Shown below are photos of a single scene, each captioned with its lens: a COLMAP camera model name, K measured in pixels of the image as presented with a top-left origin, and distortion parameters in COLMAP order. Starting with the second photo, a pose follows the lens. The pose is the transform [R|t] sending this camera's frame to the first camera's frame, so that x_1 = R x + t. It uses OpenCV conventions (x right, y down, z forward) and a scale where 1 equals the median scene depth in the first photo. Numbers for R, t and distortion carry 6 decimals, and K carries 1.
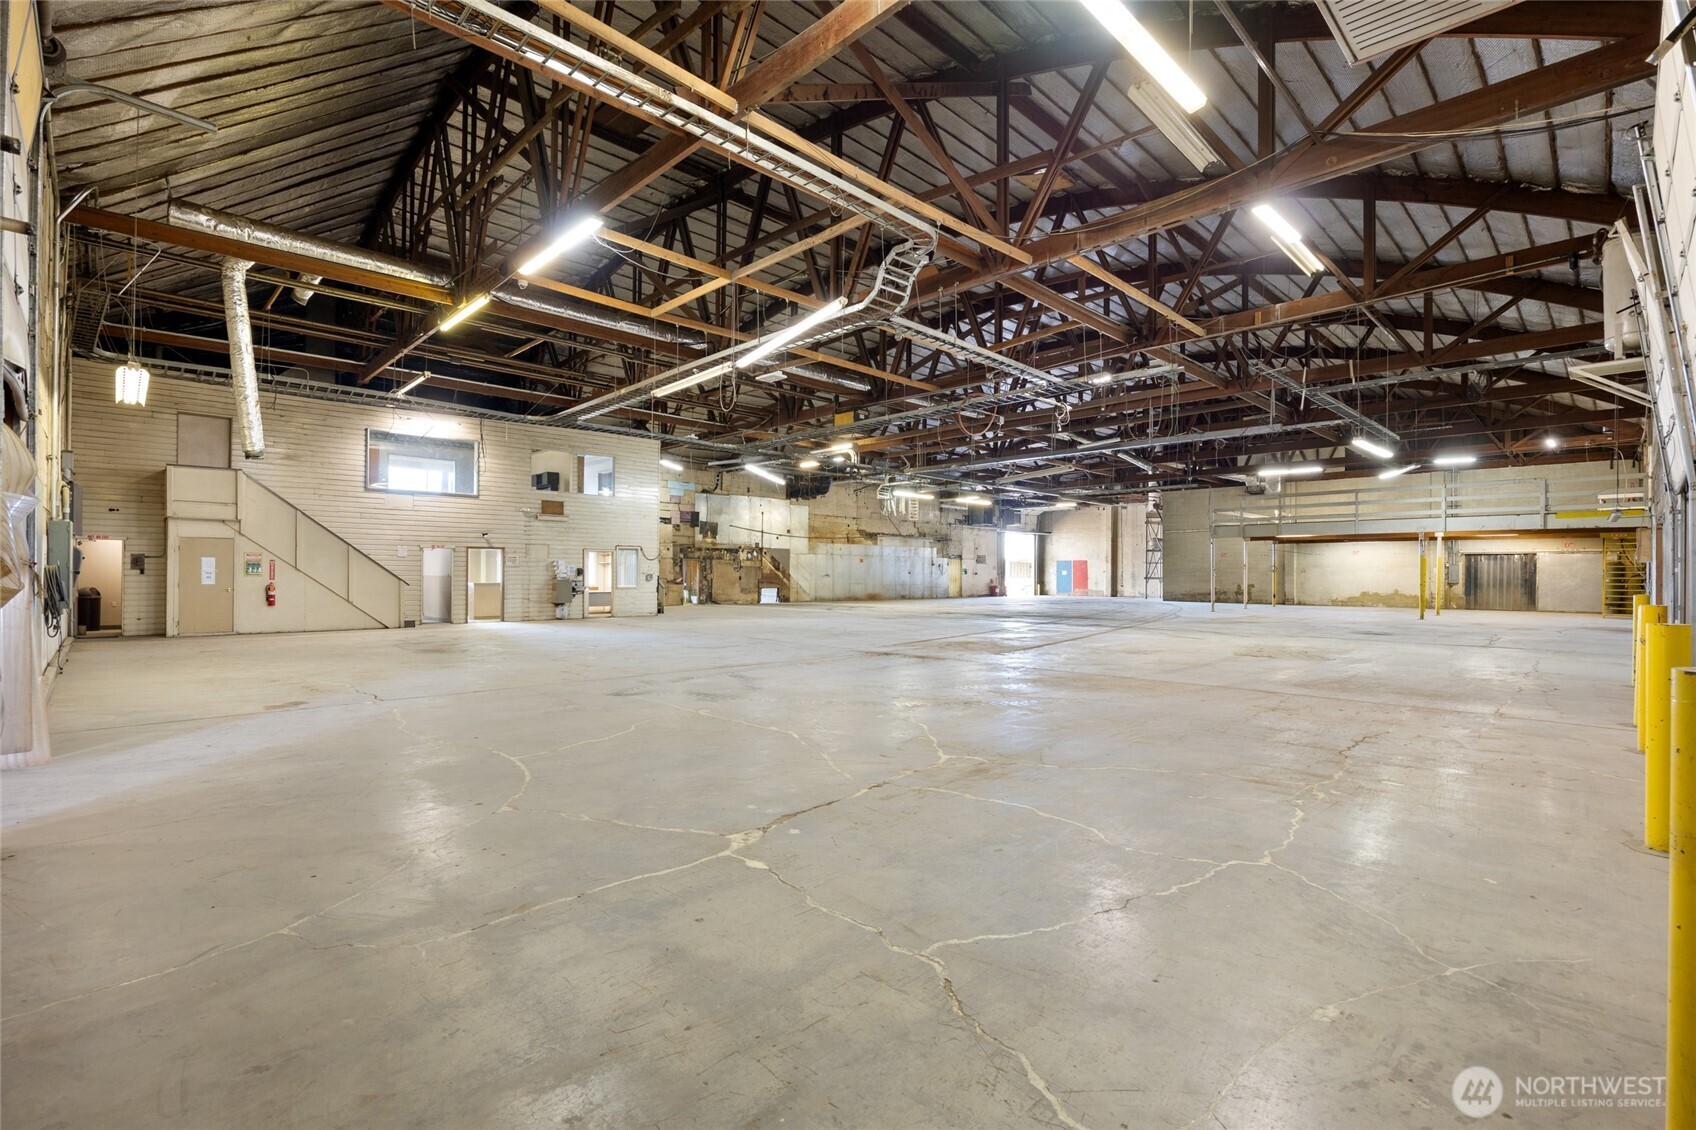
lens RADIAL K [[767.7, 0, 848.0], [0, 767.7, 565.0], [0, 0, 1]] dist [-0.005036, -0.000337]
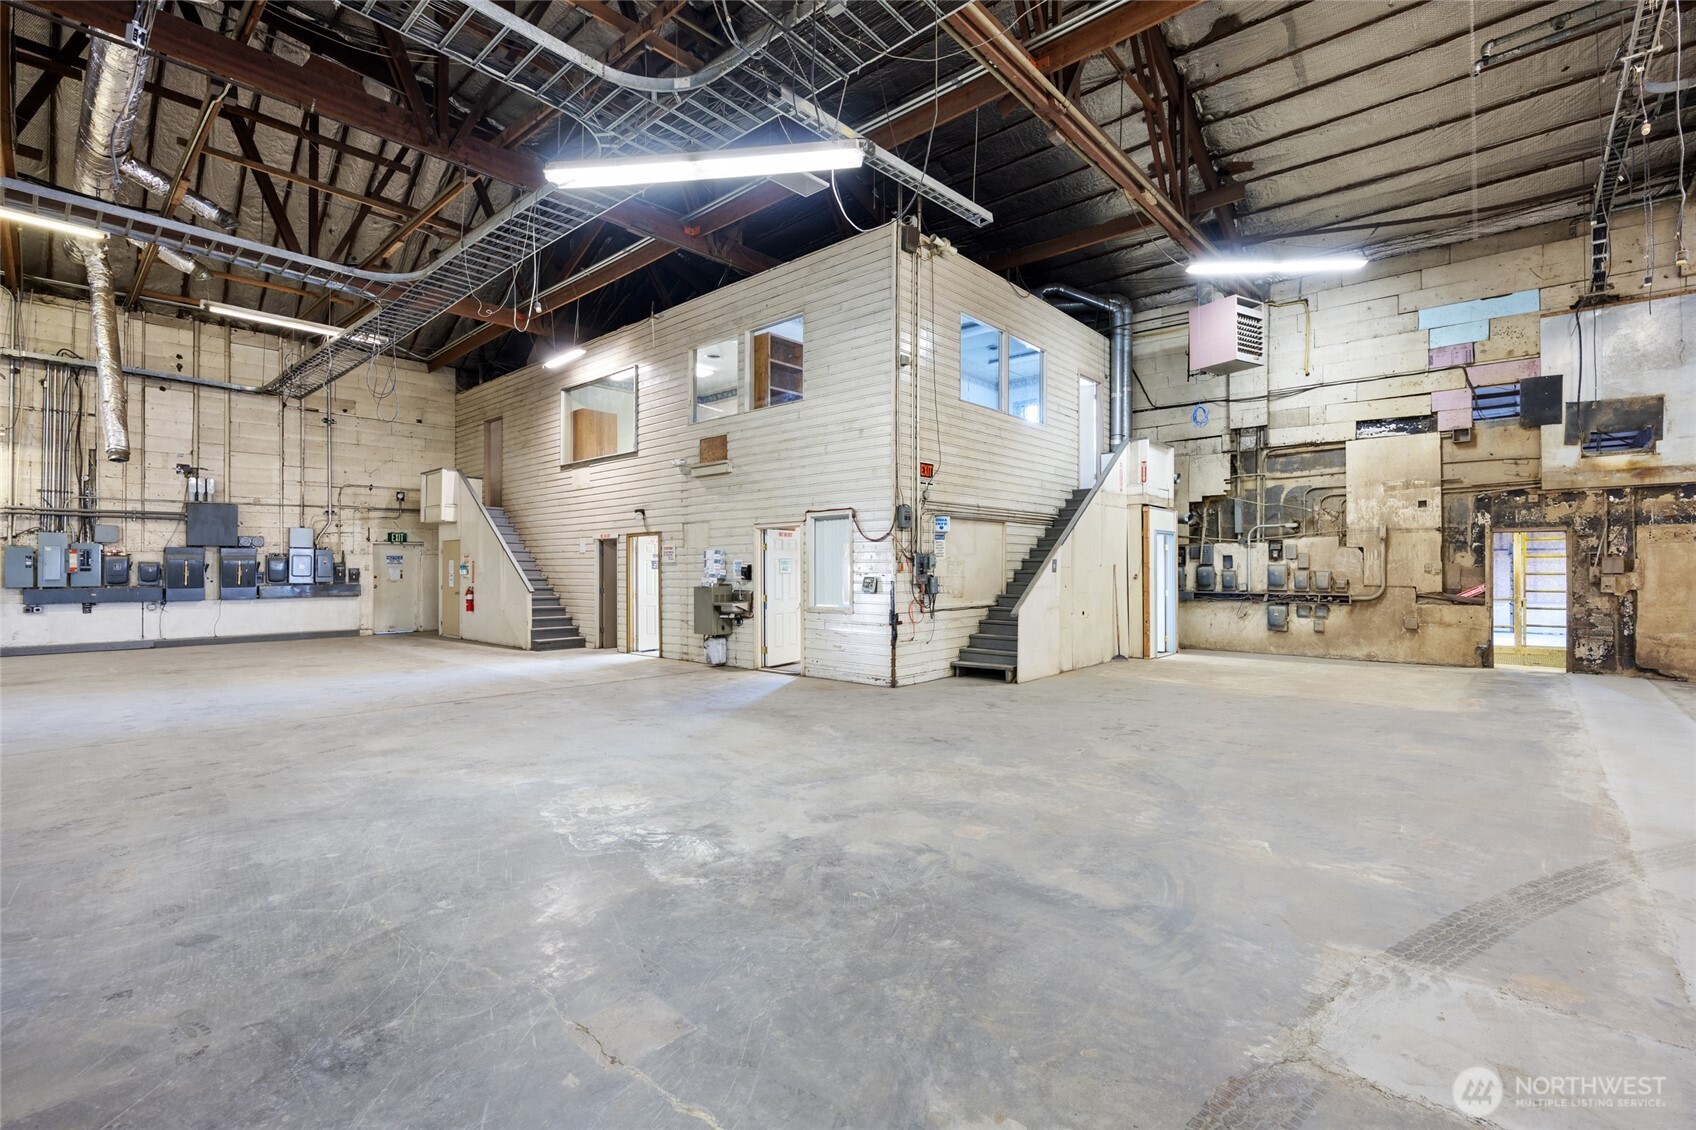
lens RADIAL K [[748.9, 0, 848.0], [0, 748.9, 565.0], [0, 0, 1]] dist [-0.012878, 0.000630]
pose [[0.063035, -0.009944, -0.997962, 0.085797], [0.014090, 0.999860, -0.009073, 0.006485], [0.997912, -0.013489, 0.063166, 0.693479]]
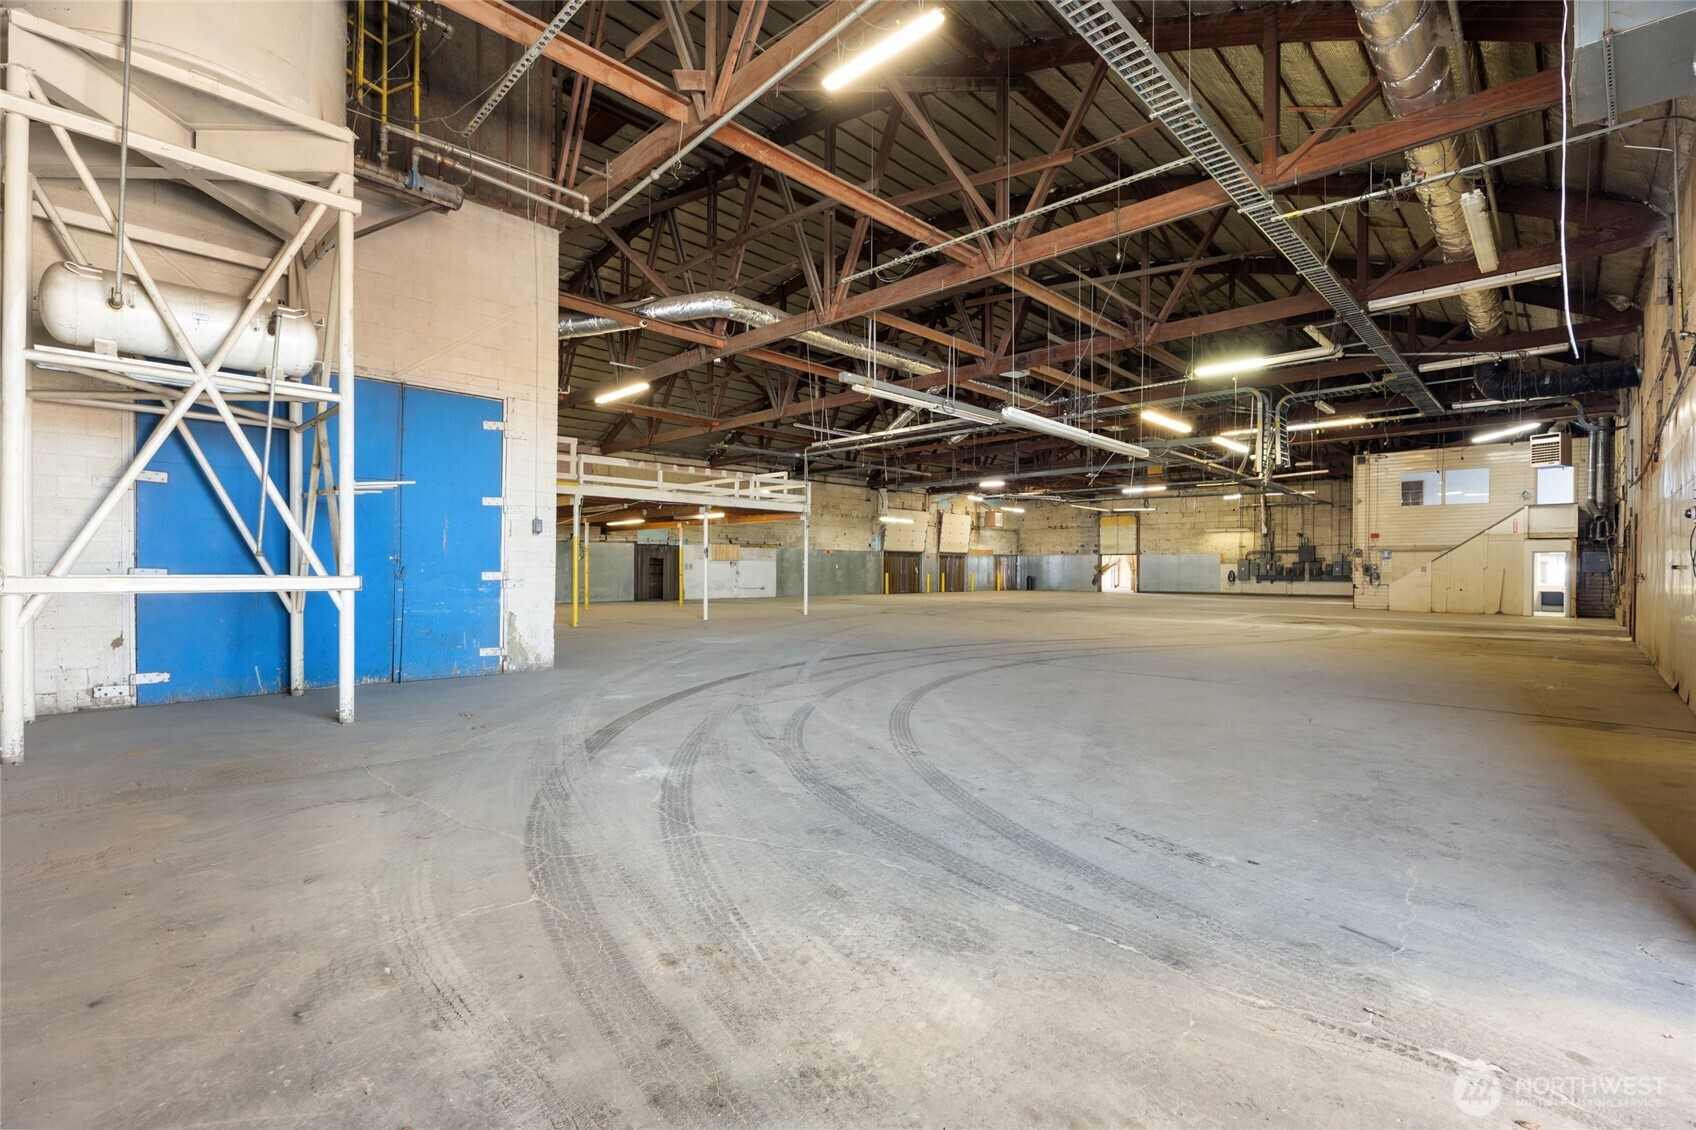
lens RADIAL K [[767.7, 0, 848.0], [0, 767.7, 565.0], [0, 0, 1]] dist [-0.005036, -0.000337]
pose [[-0.999654, -0.009956, -0.024358, 0.388591], [-0.009558, 0.999820, -0.016419, 0.018779], [0.024517, -0.016181, -0.999568, 1.536132]]
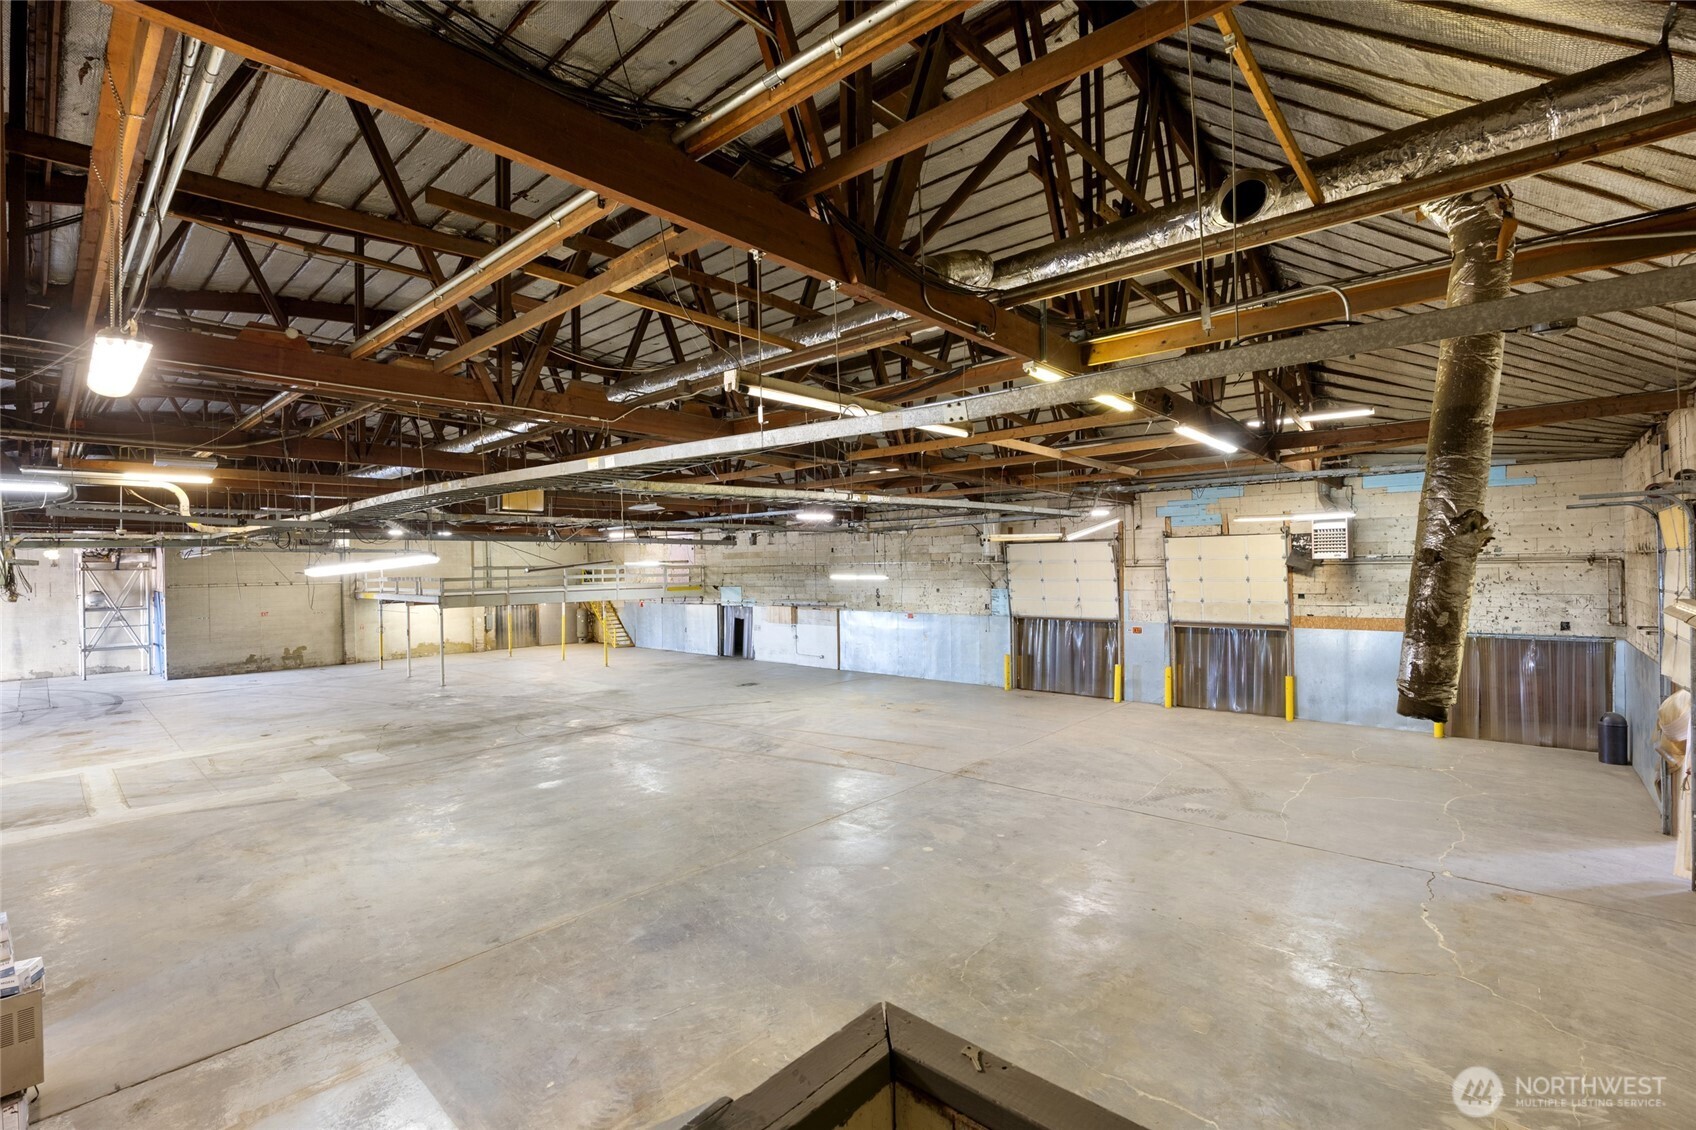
lens RADIAL K [[748.9, 0, 848.0], [0, 748.9, 565.0], [0, 0, 1]] dist [-0.012878, 0.000630]
pose [[-0.061613, -0.005395, 0.998086, -0.417233], [0.002840, 0.999980, 0.005580, -0.080828], [-0.998096, 0.003179, -0.061597, 0.480435]]
